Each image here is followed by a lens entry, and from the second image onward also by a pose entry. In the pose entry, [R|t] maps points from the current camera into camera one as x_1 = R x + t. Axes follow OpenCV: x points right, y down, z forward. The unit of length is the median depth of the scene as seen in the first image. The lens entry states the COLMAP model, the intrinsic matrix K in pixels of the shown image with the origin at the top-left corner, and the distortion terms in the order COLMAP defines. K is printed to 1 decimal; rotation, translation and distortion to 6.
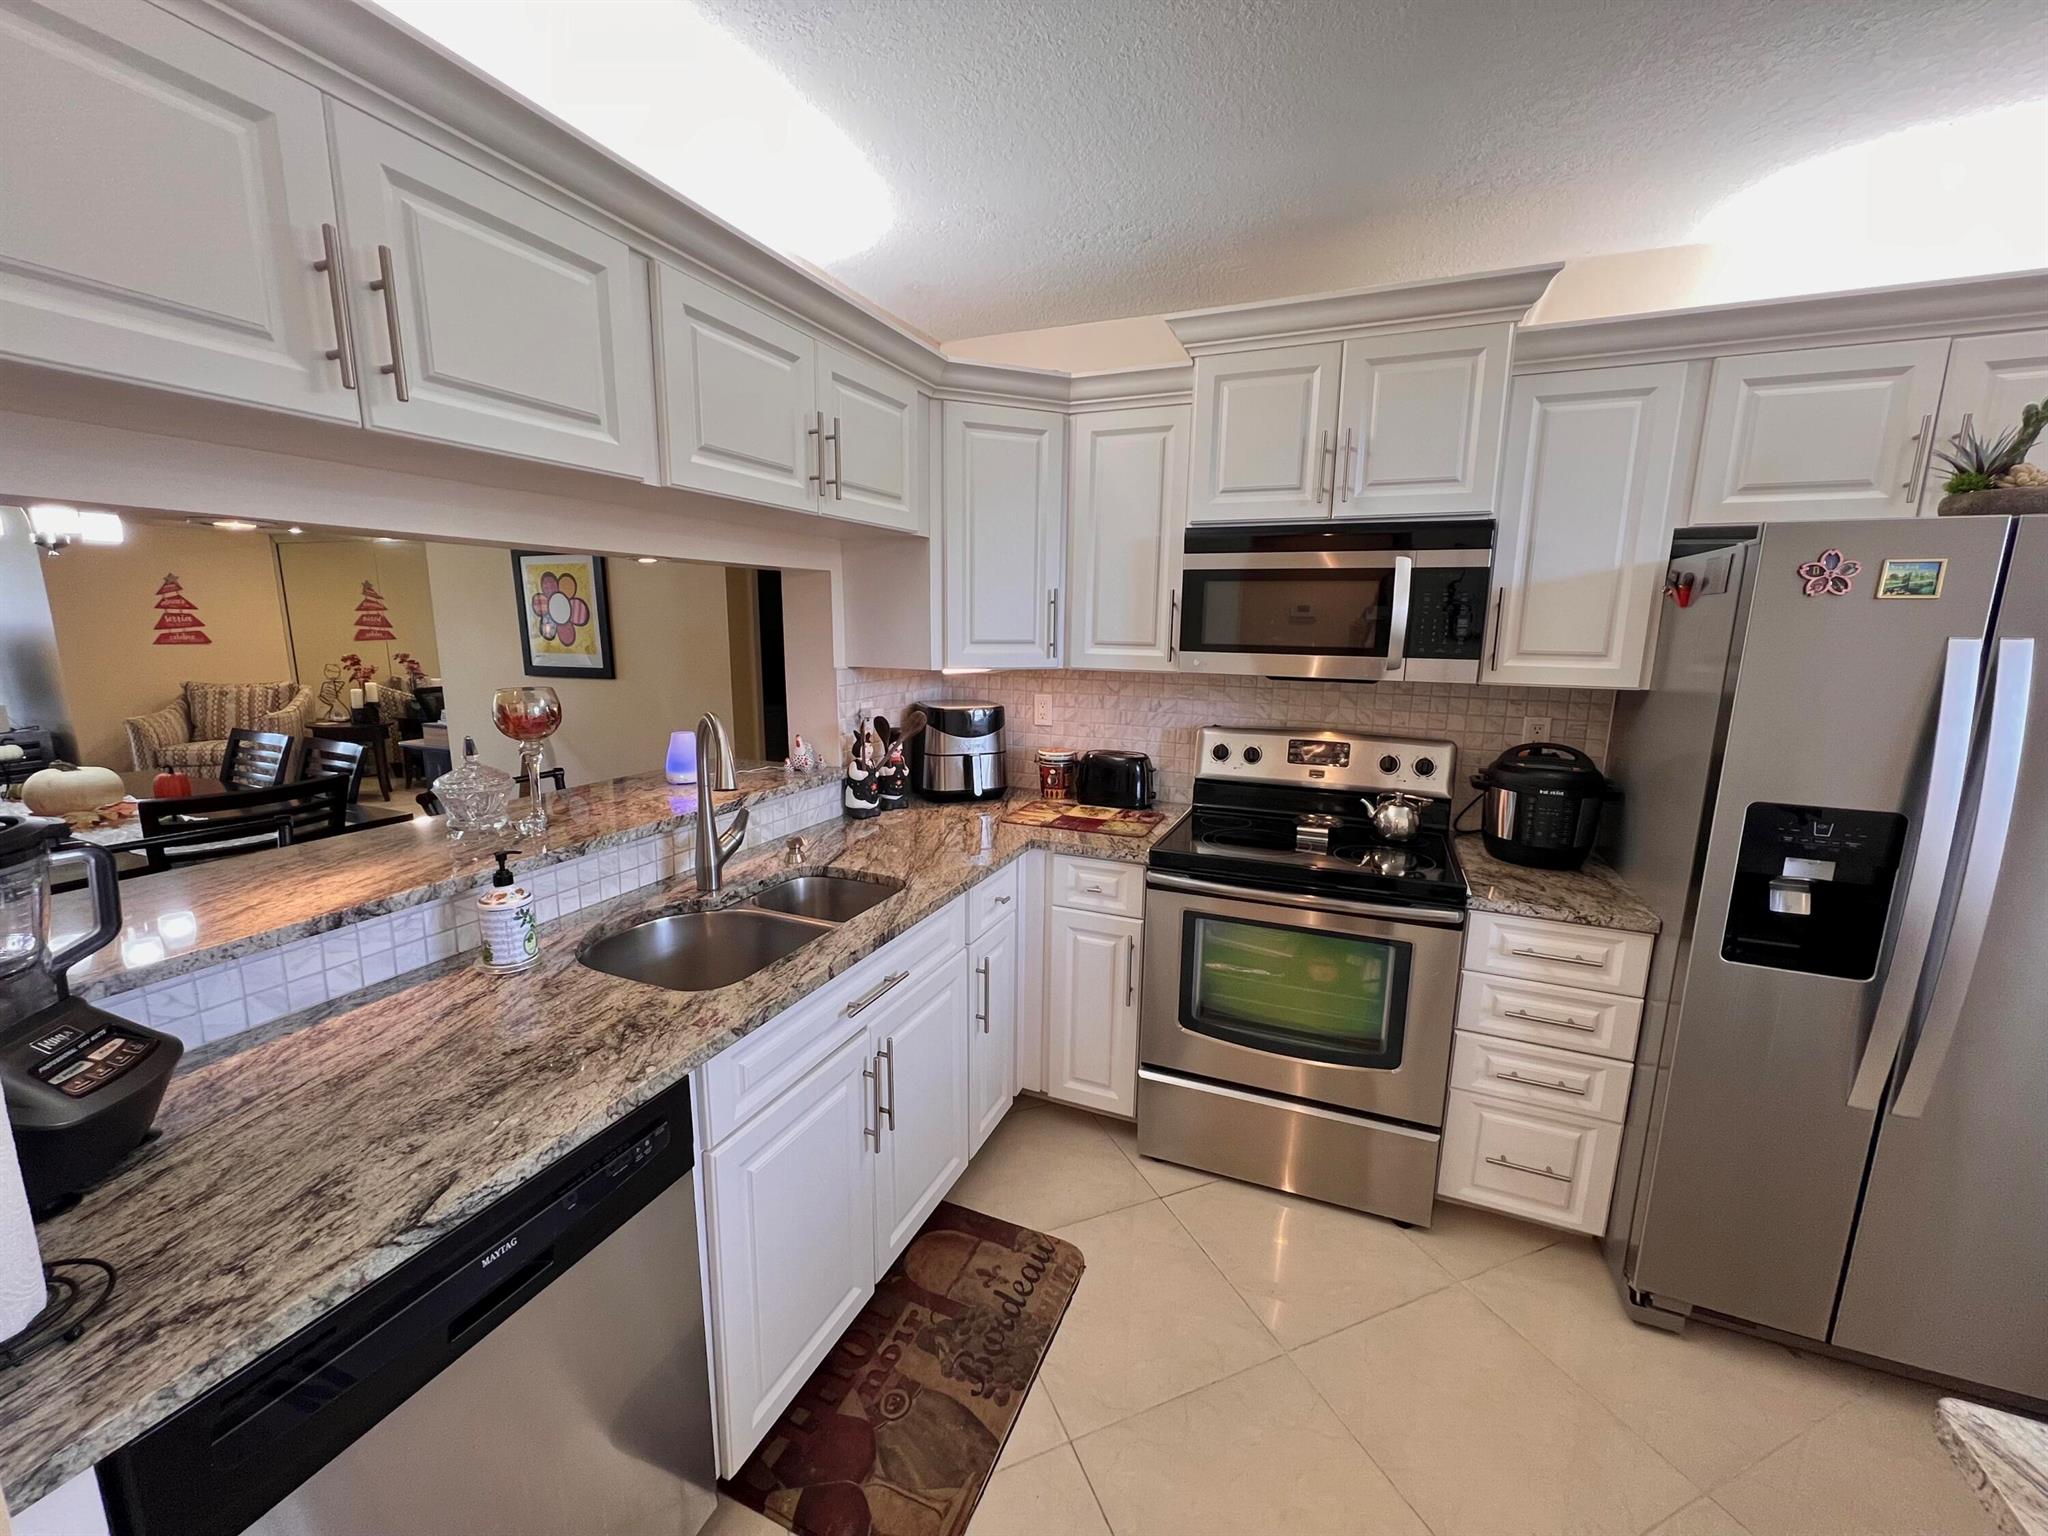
lens RADIAL K [[814.5, 0, 1029.8], [0, 814.5, 768.0], [0, 0, 1]] dist [-0.000719, 0.000666]
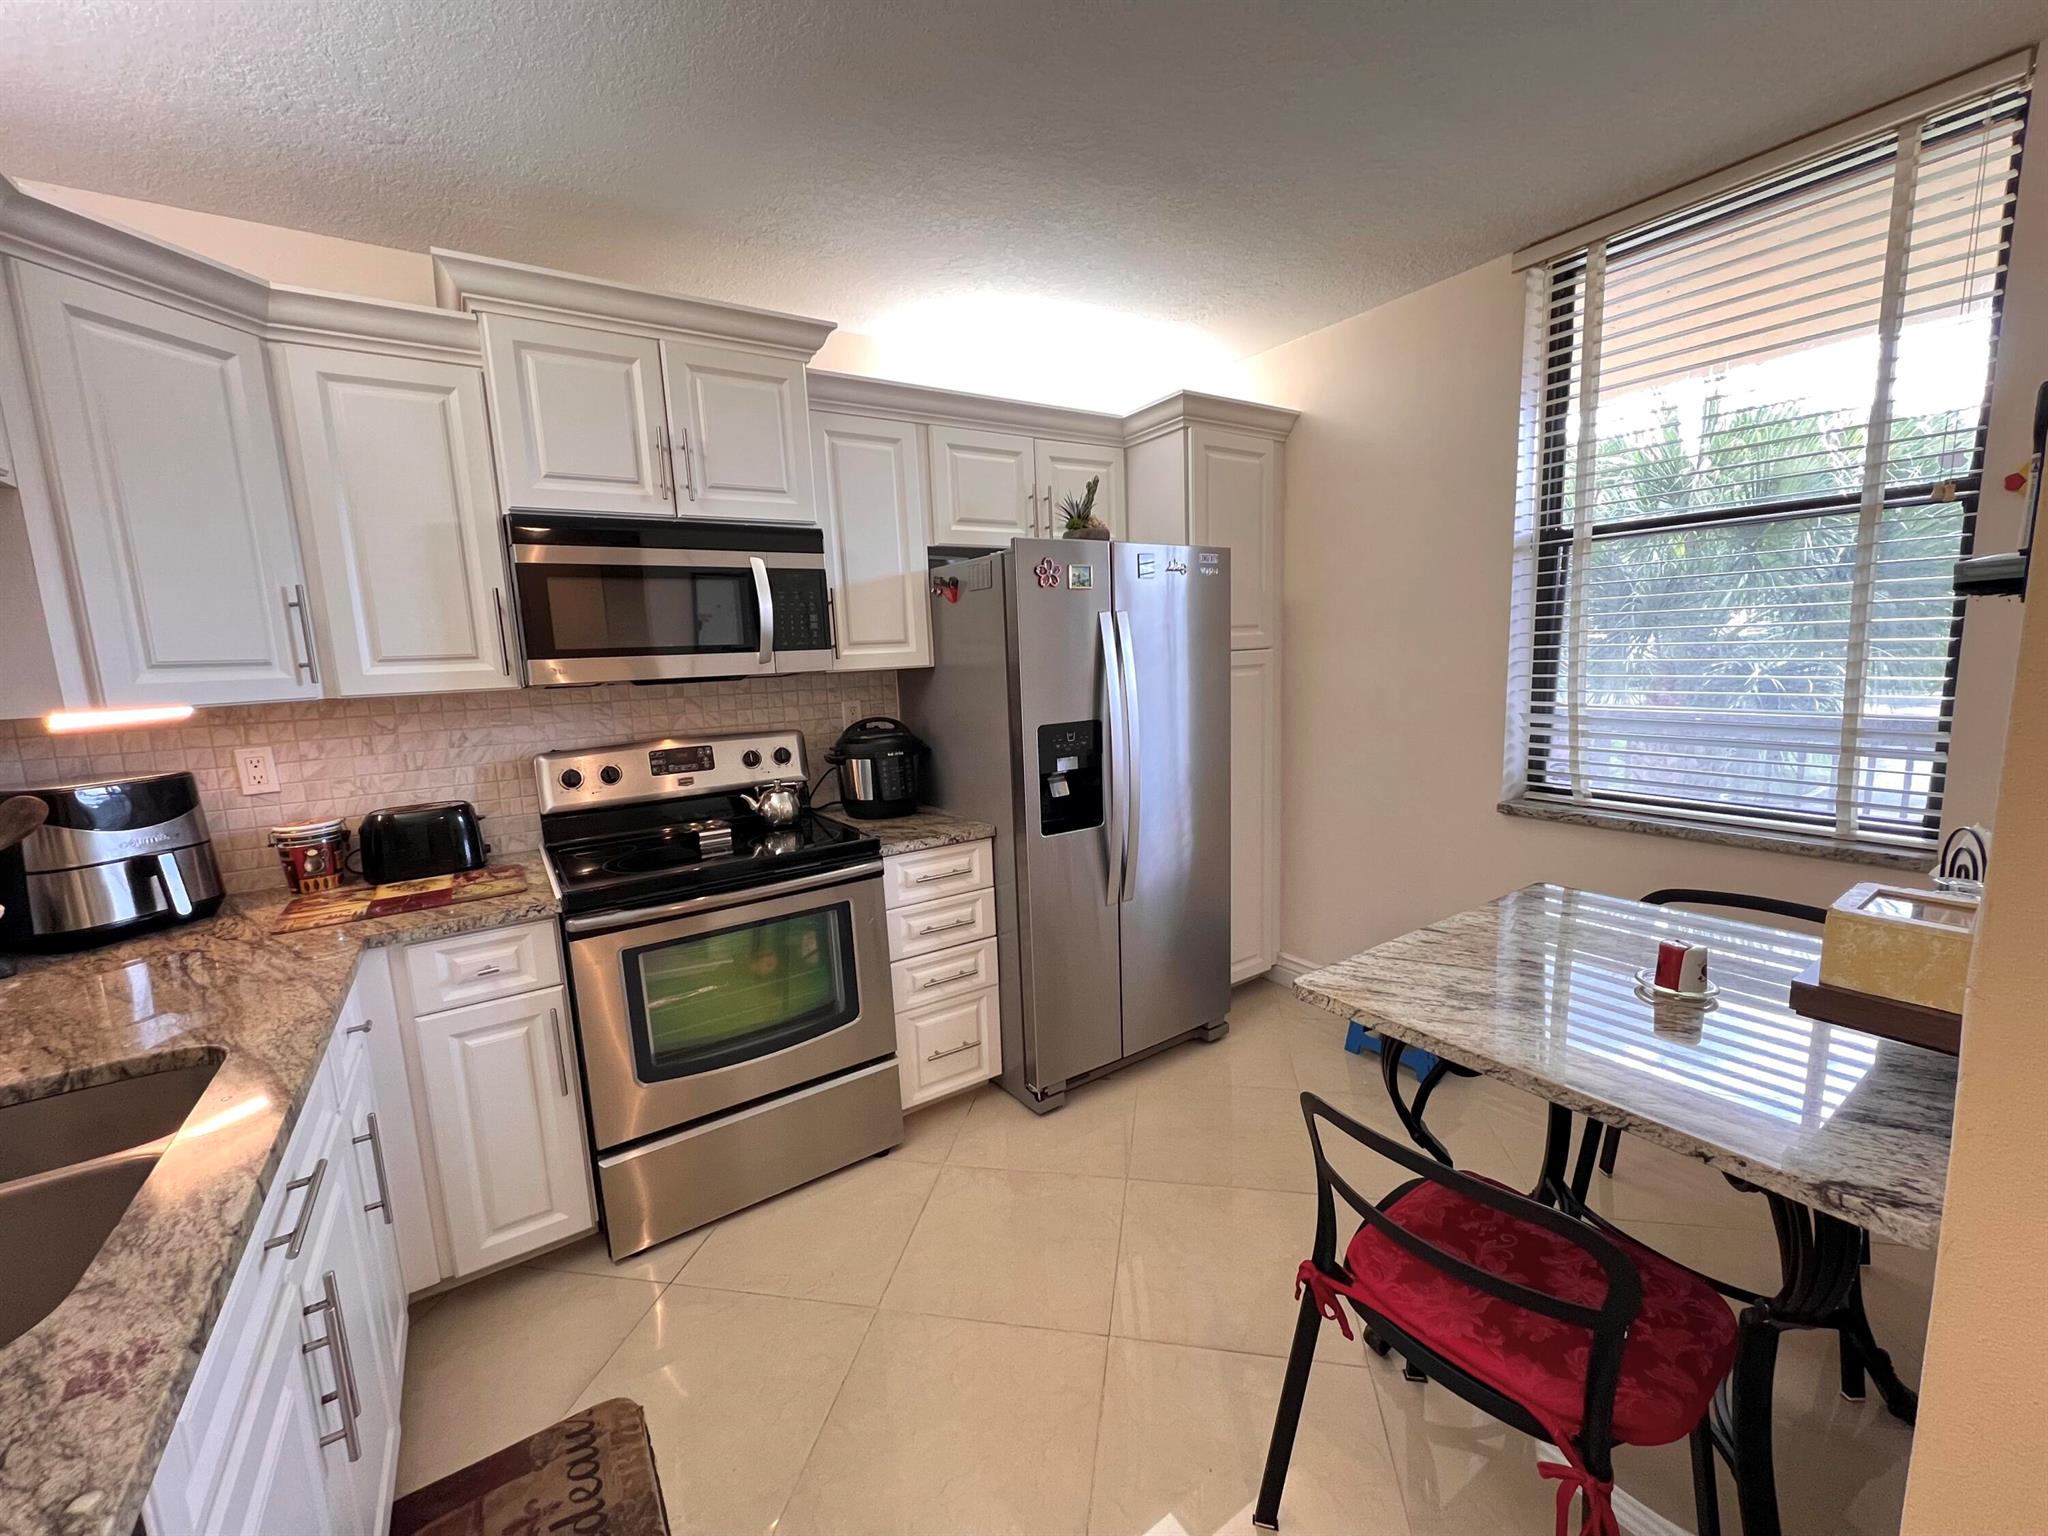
lens RADIAL K [[814.5, 0, 1027.7], [0, 814.5, 766.4], [0, 0, 1]] dist [-0.000719, 0.000666]
pose [[0.549791, -0.155877, 0.820629, -0.268435], [0.199842, 0.978449, 0.051968, 0.025503], [-0.811044, 0.135425, 0.569093, 0.138451]]
